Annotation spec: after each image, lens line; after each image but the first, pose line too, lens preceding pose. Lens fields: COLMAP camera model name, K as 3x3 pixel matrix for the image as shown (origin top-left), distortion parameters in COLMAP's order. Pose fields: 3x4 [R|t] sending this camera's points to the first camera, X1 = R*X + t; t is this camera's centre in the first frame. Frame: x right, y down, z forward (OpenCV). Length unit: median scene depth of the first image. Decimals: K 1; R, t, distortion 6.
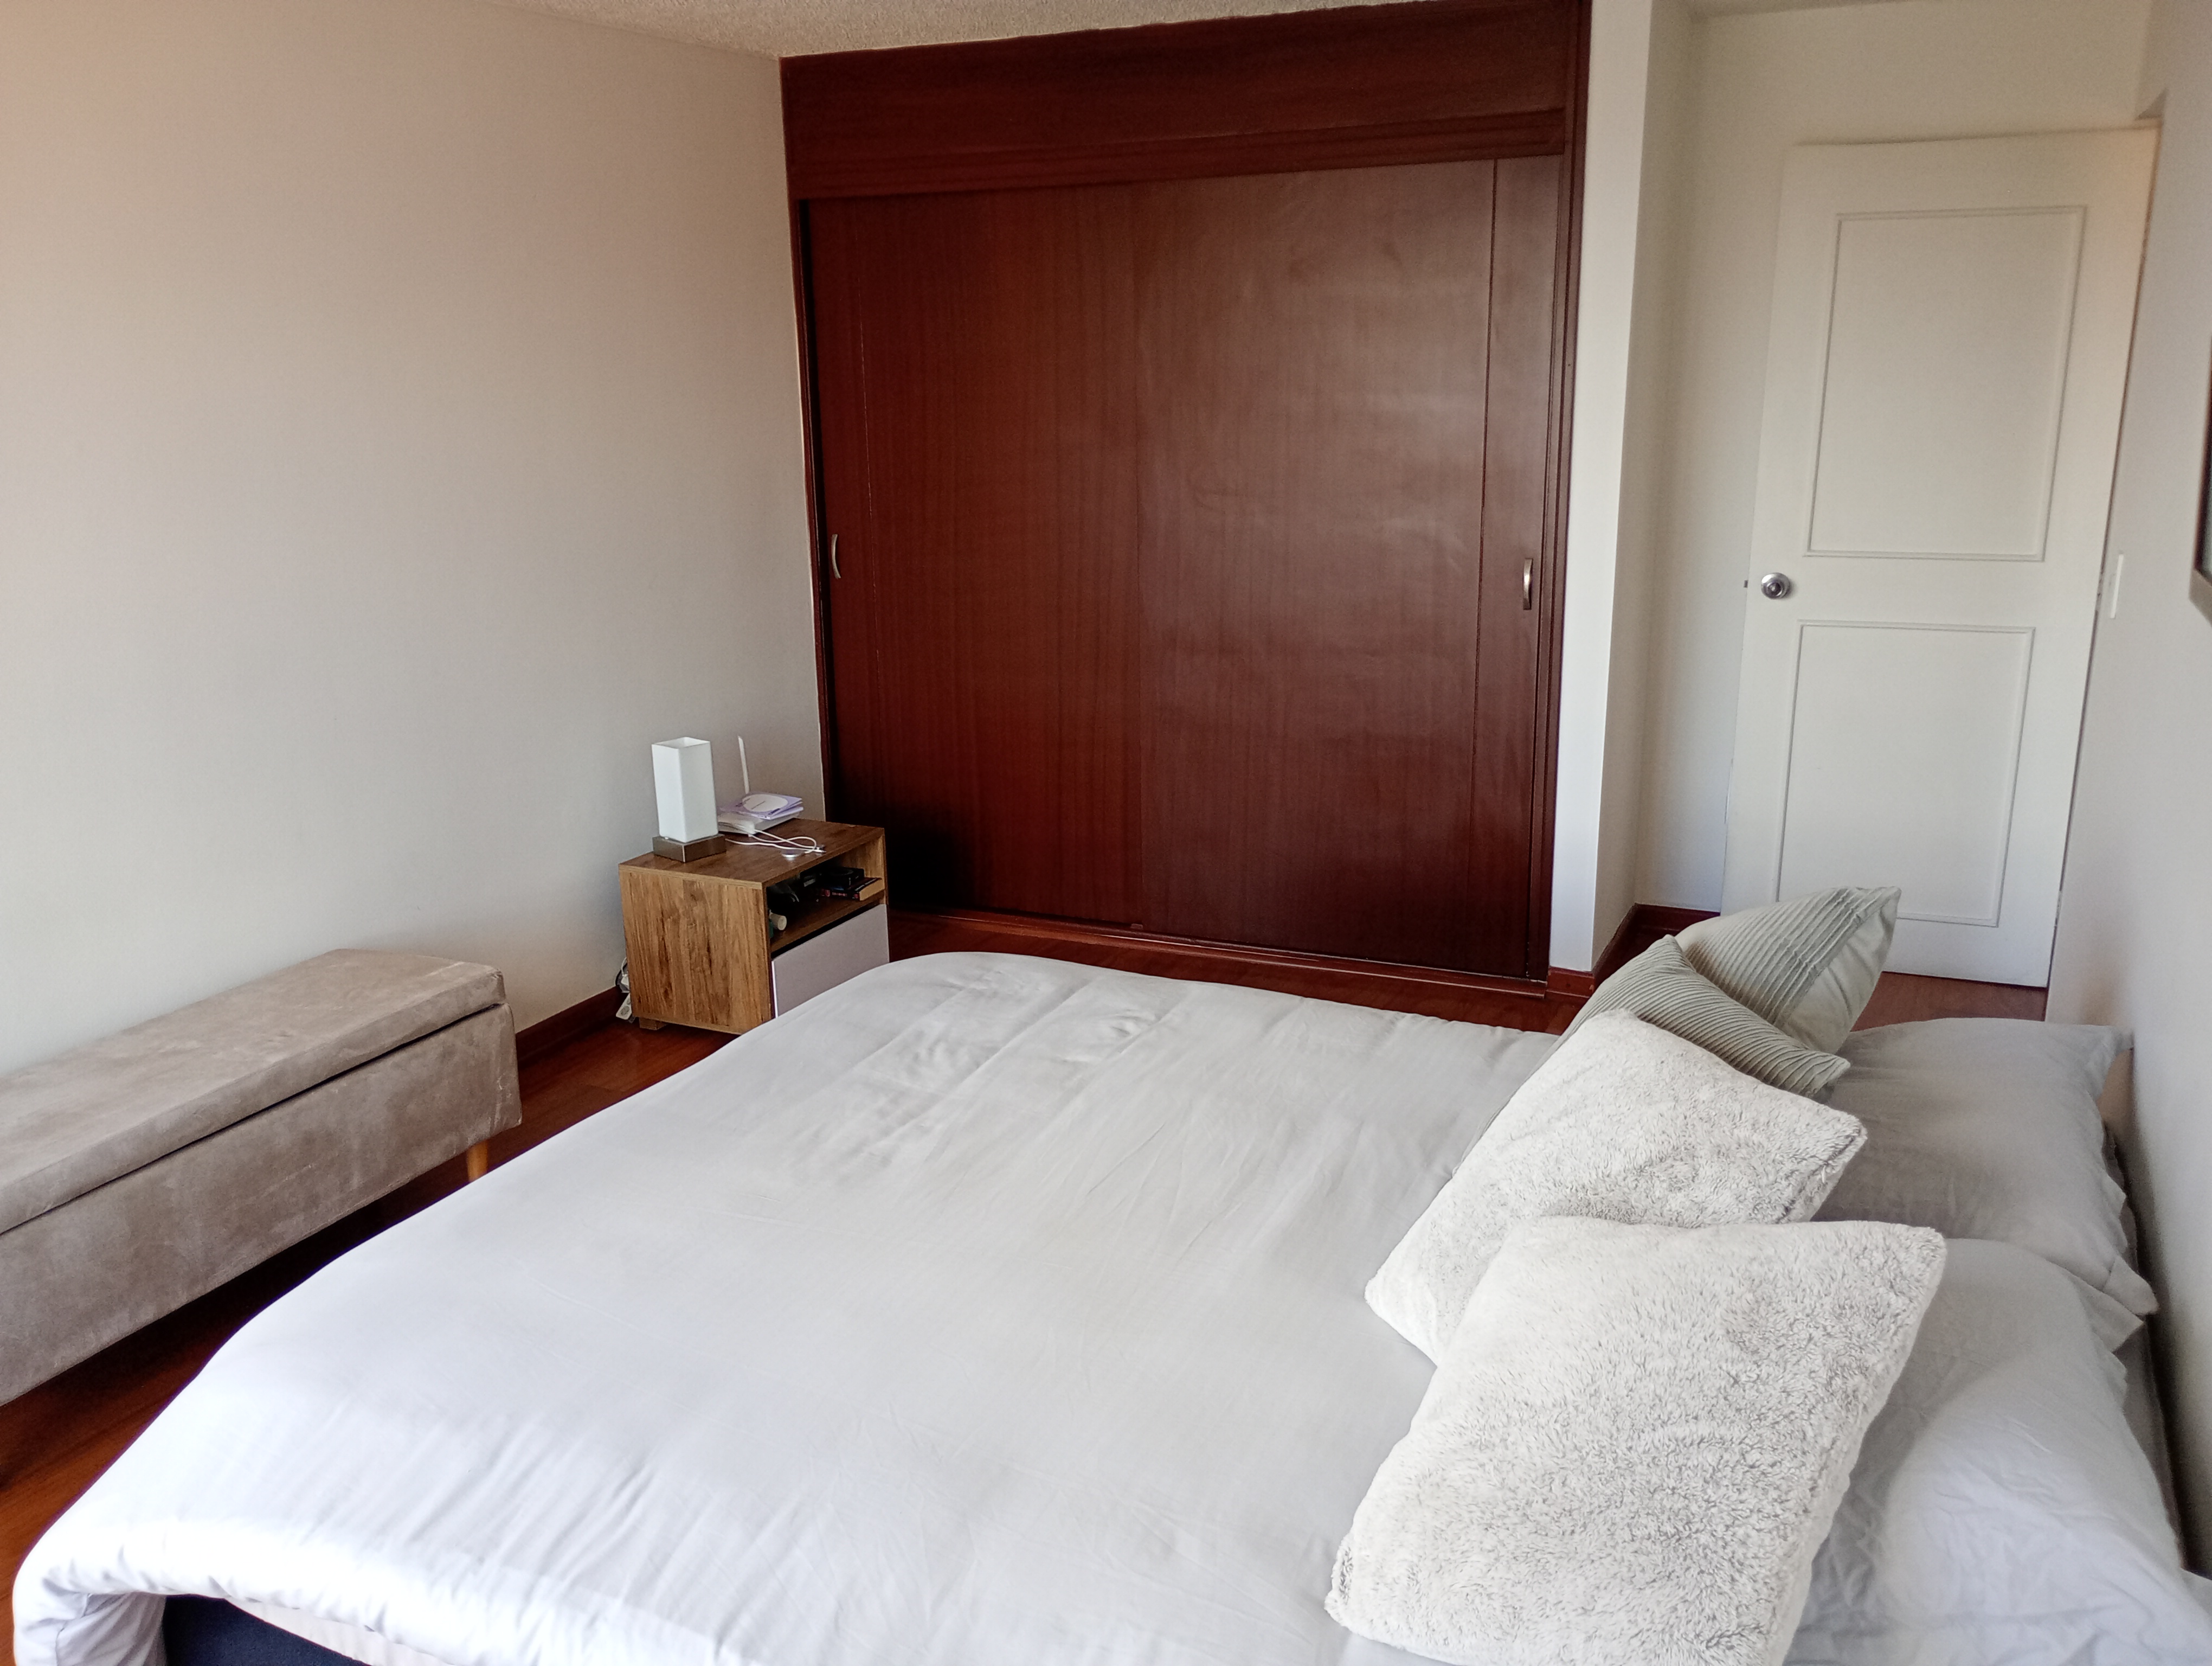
lens RADIAL K [[1812.9, 0, 1106.0], [0, 1812.9, 833.0], [0, 0, 1]] dist [0.039193, -0.060736]
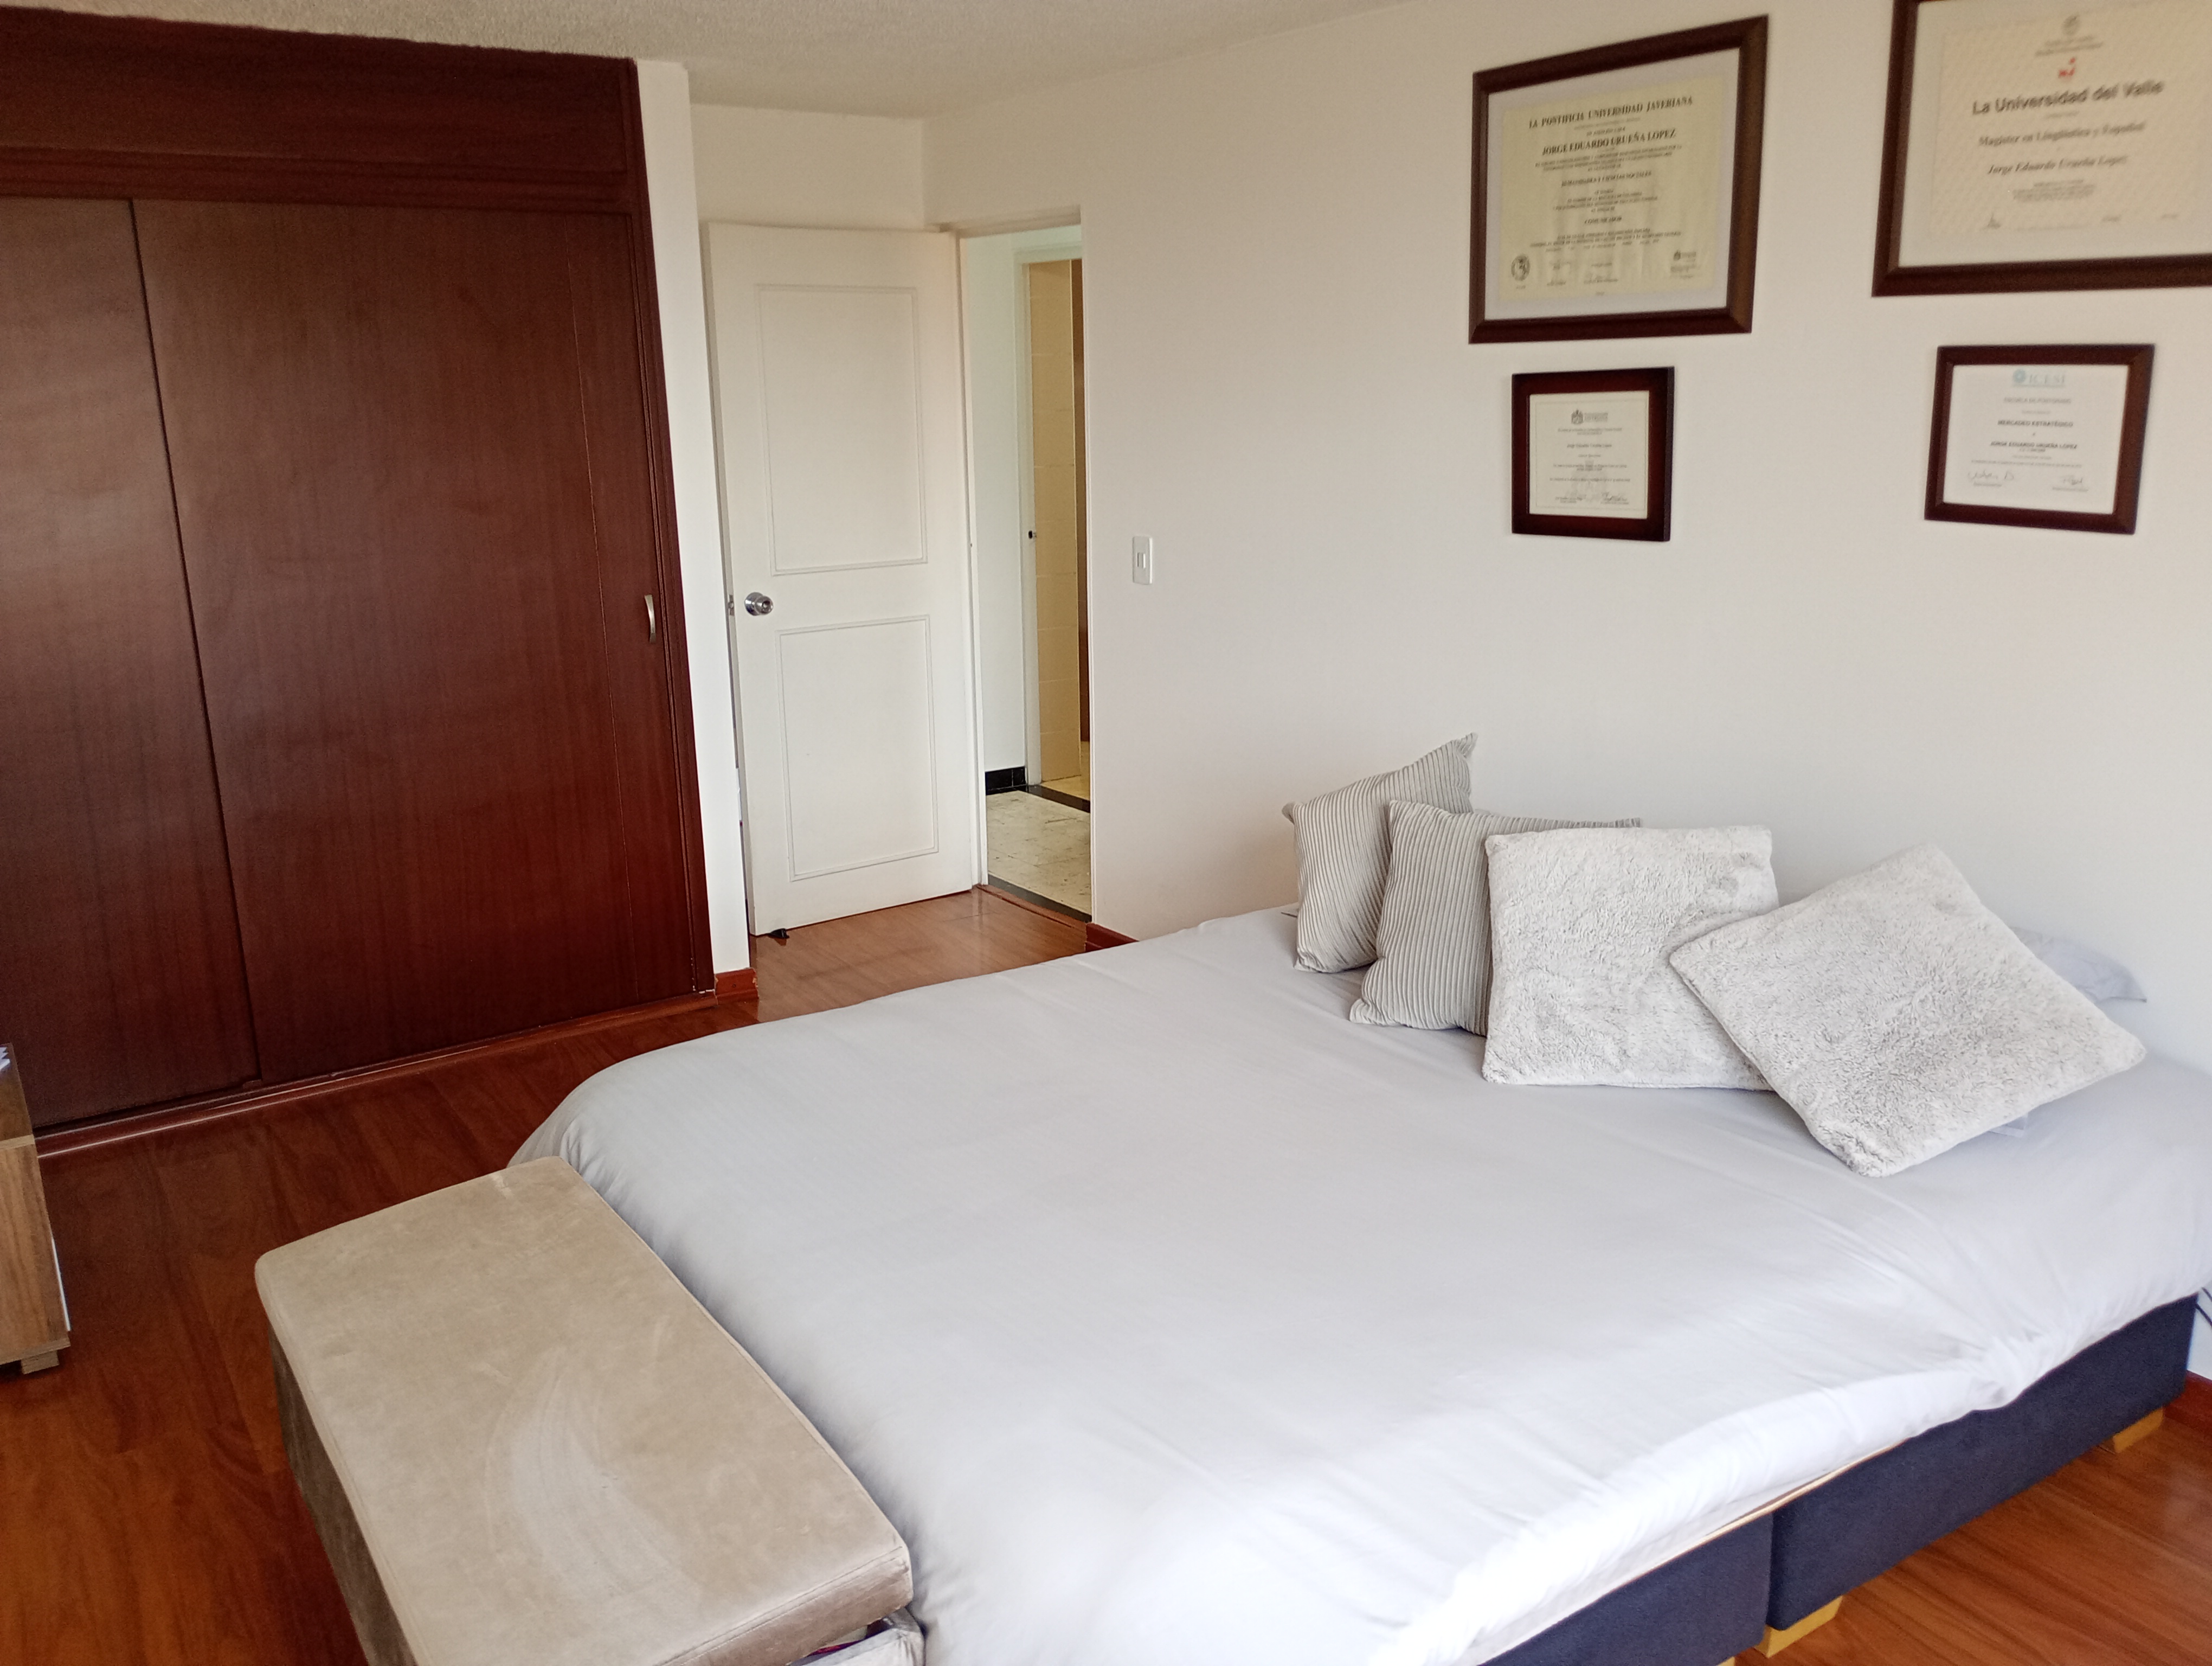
lens RADIAL K [[1812.9, 0, 1106.0], [0, 1812.9, 833.0], [0, 0, 1]] dist [0.039193, -0.060736]
pose [[0.505473, -0.202557, 0.838730, -0.524609], [0.234330, 0.967747, 0.092494, -0.051648], [-0.830413, 0.149786, 0.536635, 0.231903]]
